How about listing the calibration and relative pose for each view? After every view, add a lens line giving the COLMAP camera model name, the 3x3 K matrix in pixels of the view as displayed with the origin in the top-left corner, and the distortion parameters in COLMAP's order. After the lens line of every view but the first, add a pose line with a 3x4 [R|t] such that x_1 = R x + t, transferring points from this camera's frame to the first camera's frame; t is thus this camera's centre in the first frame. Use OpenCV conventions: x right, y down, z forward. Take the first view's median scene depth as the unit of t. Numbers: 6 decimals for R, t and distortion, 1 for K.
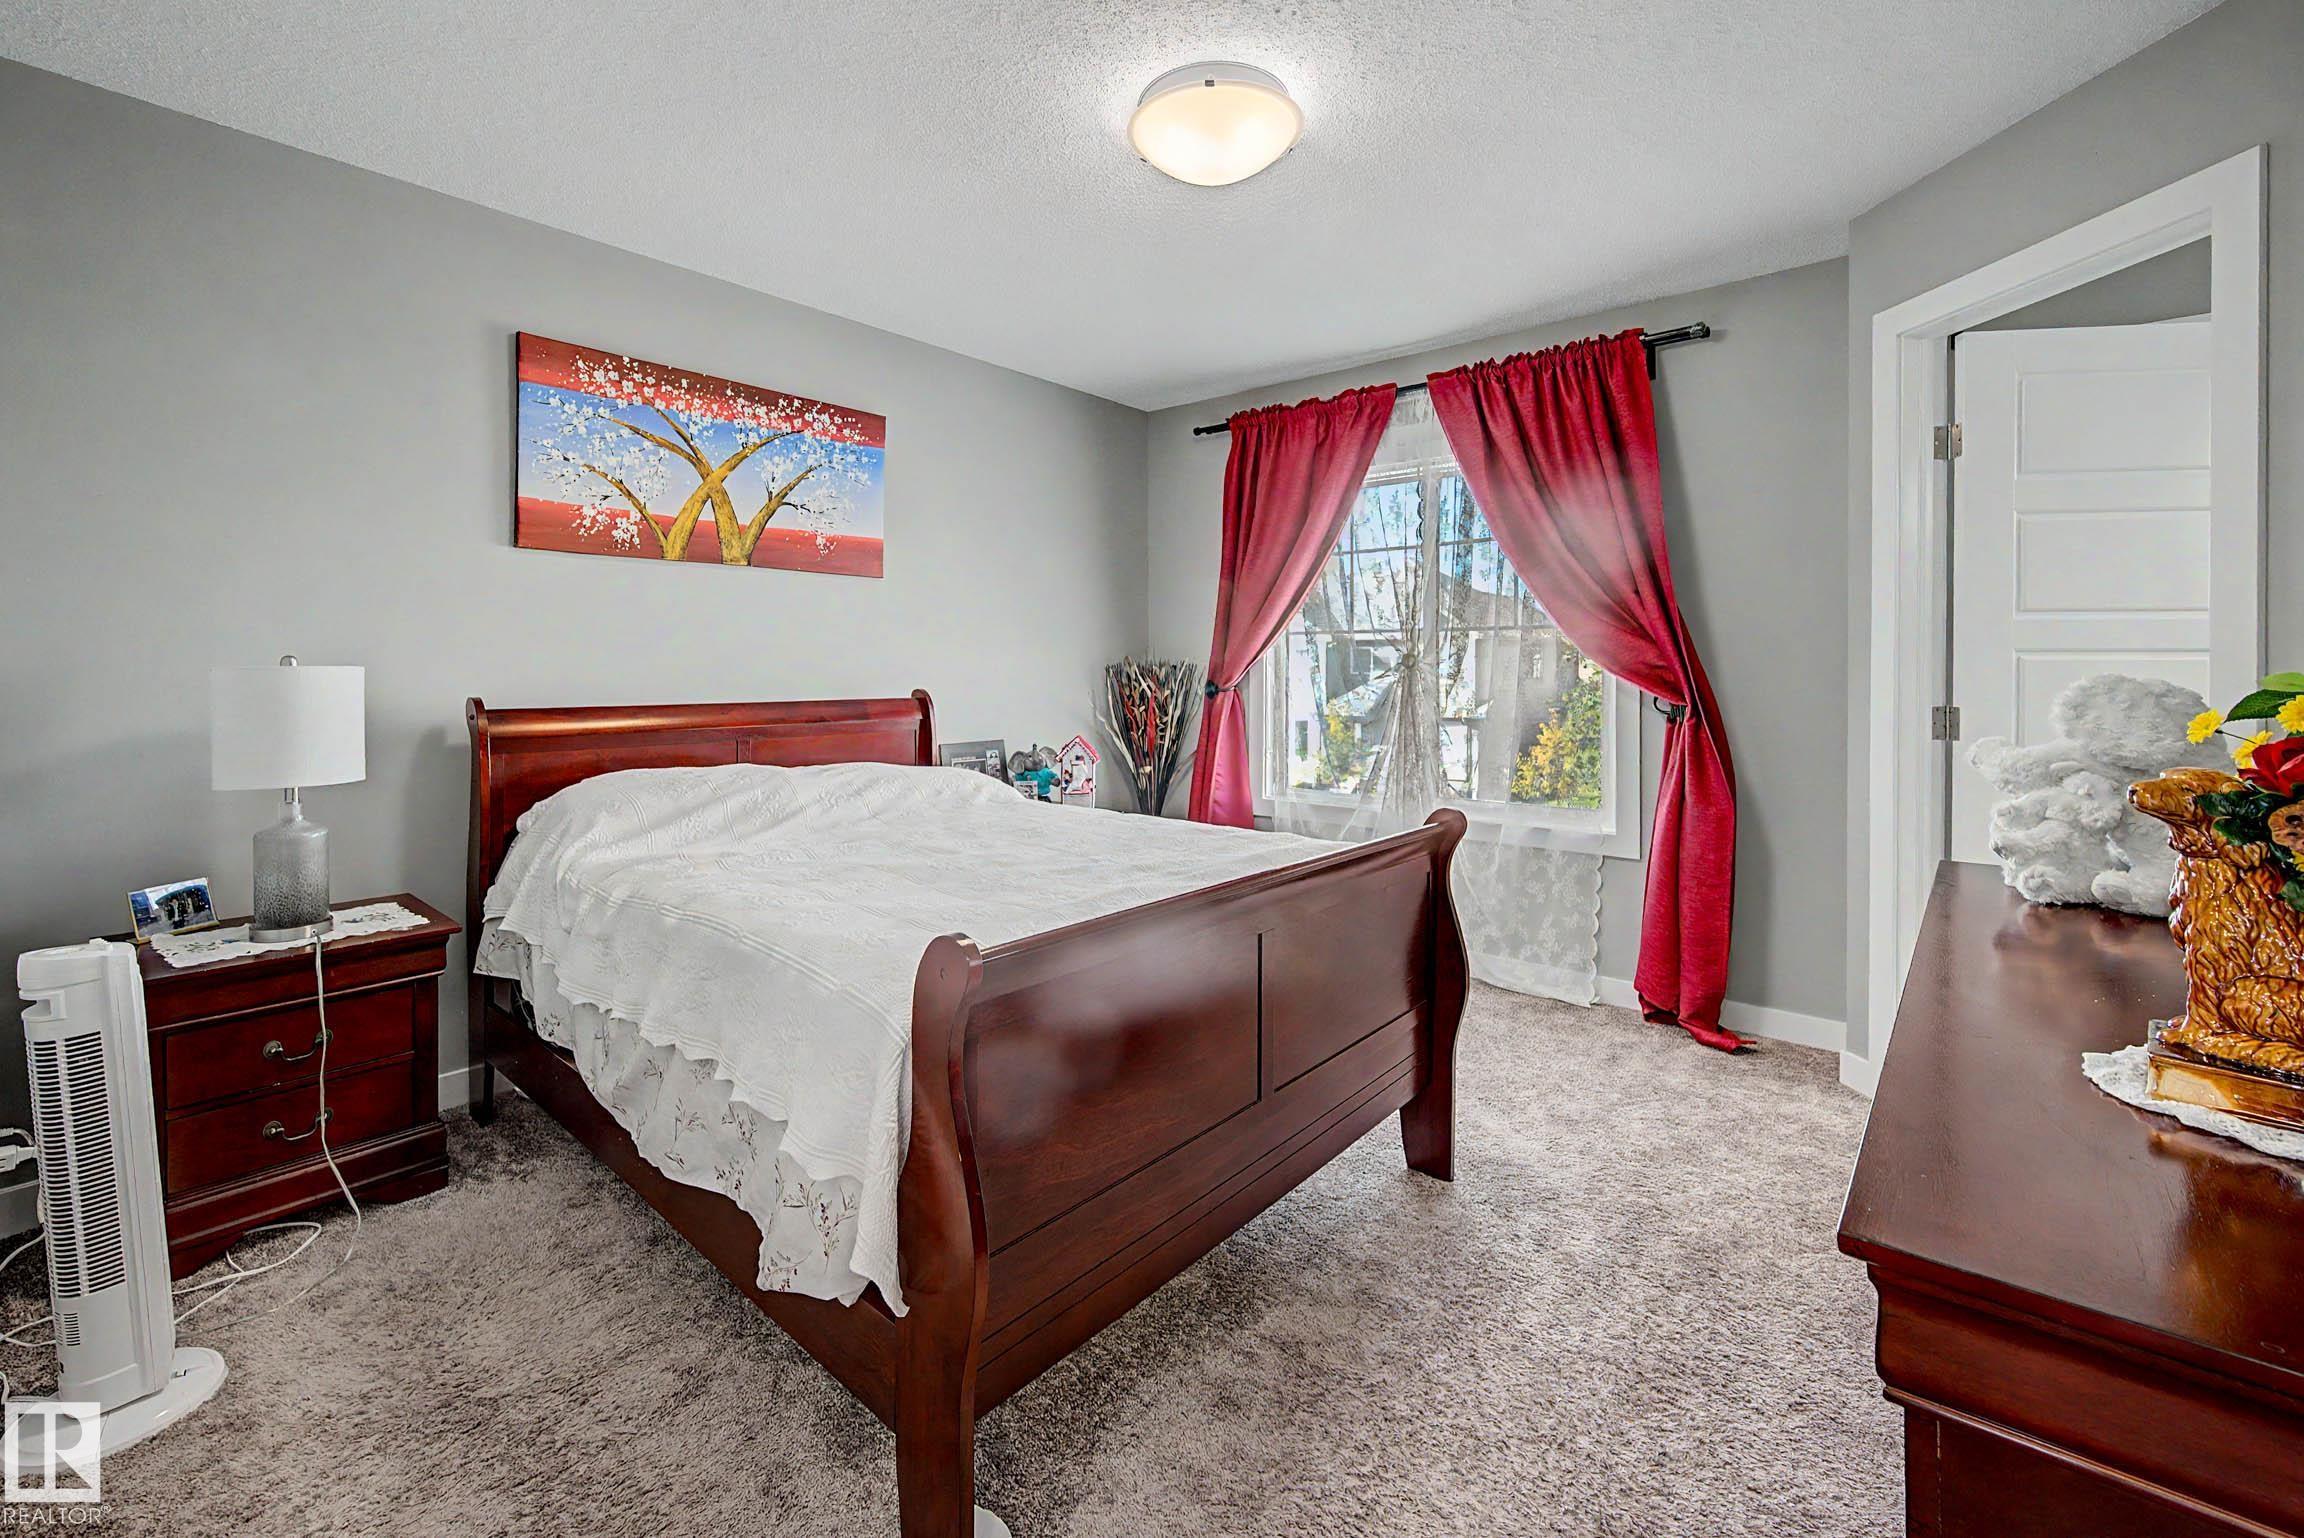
lens RADIAL K [[955.2, 0, 1167.8], [0, 955.2, 678.2], [0, 0, 1]] dist [0.002482, 0.000157]
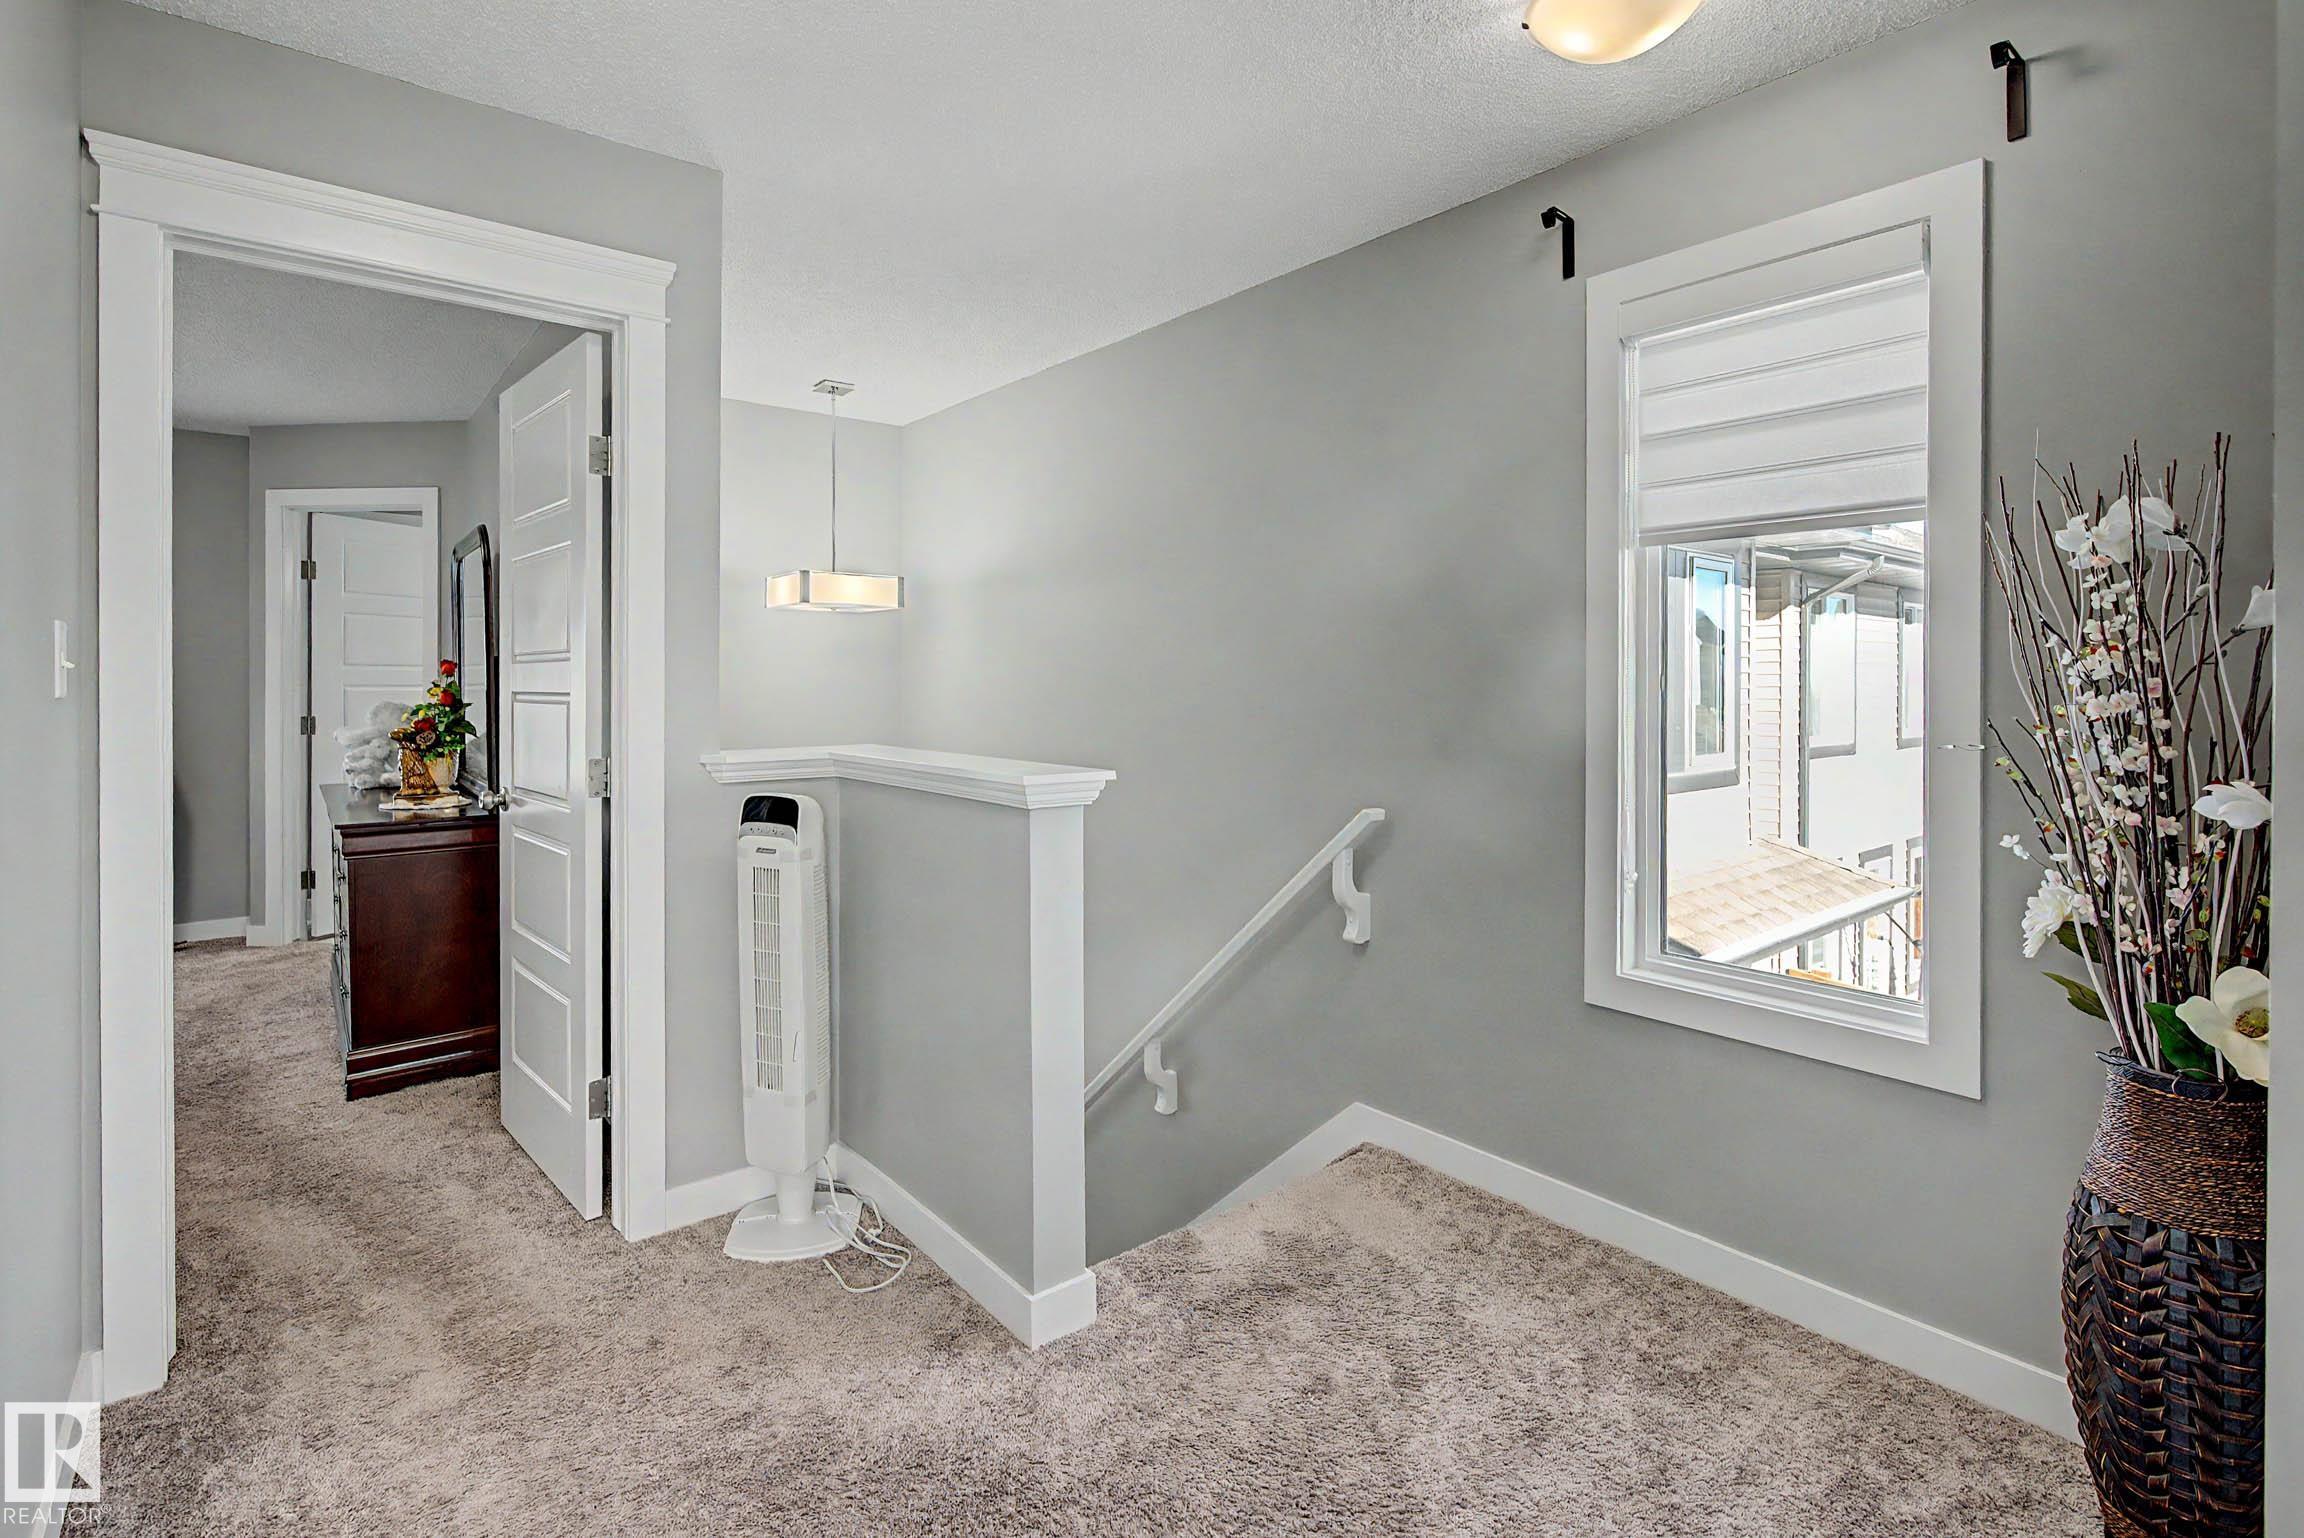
lens RADIAL K [[1079.0, 0, 1179.6], [0, 1079.0, 692.1], [0, 0, 1]] dist [-0.005427, 0.000224]
pose [[0.167116, -0.012364, 0.985860, -1.501408], [0.008154, 0.999905, 0.011158, -0.040452], [-0.985904, 0.006174, 0.167201, -1.578391]]
